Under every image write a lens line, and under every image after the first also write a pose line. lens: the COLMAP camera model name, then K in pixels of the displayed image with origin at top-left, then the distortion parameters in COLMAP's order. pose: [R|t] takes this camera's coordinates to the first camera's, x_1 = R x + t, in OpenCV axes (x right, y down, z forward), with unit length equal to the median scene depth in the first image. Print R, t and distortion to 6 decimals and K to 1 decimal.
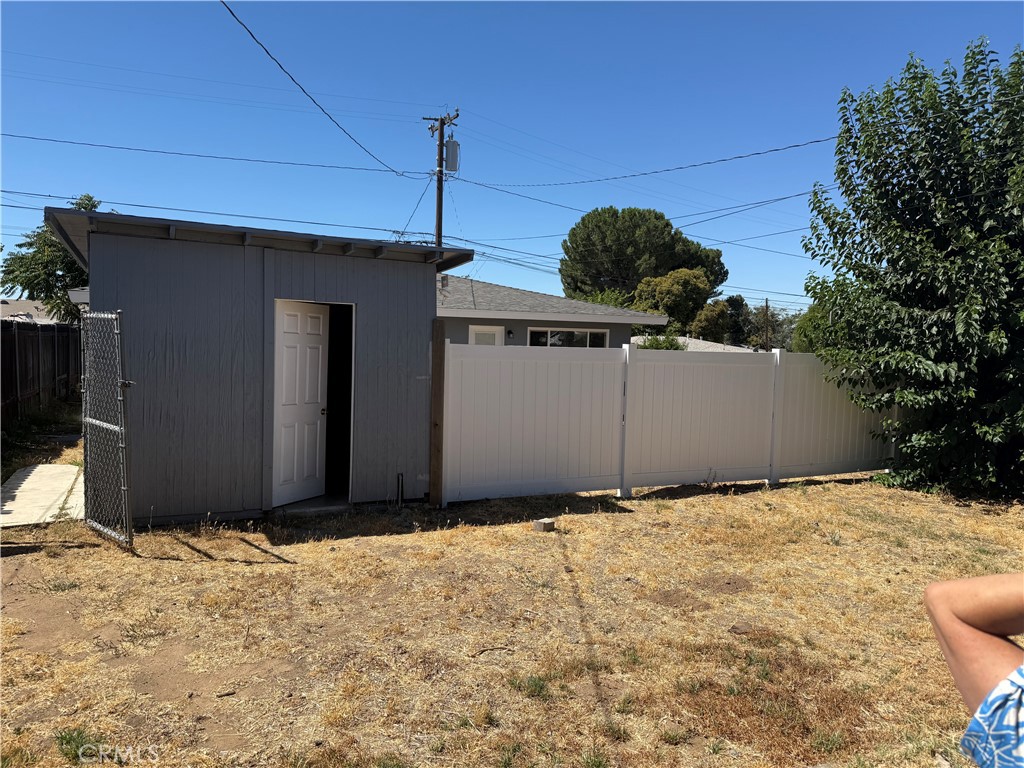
lens RADIAL K [[709.8, 0, 504.9], [0, 709.8, 406.8], [0, 0, 1]] dist [0.077569, -0.124275]
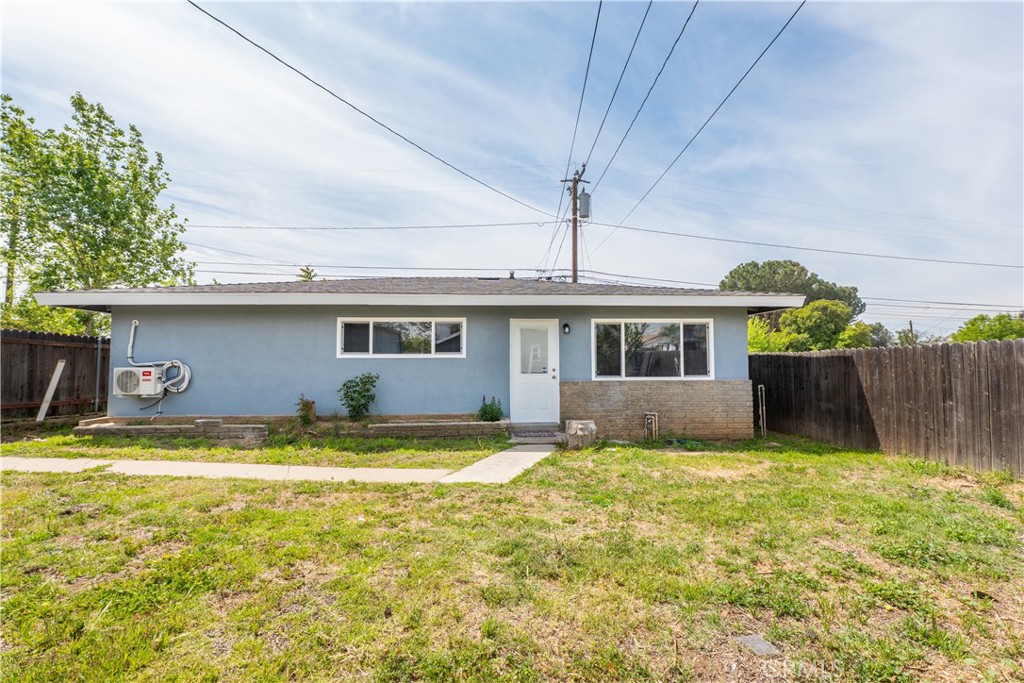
lens RADIAL K [[408.4, 0, 531.8], [0, 408.4, 342.9], [0, 0, 1]] dist [0.000273, 0.000190]
pose [[0.928137, -0.046369, -0.369338, 0.280803], [-0.013449, 0.987386, -0.157761, -0.040082], [0.371995, 0.151391, 0.915806, 1.195548]]
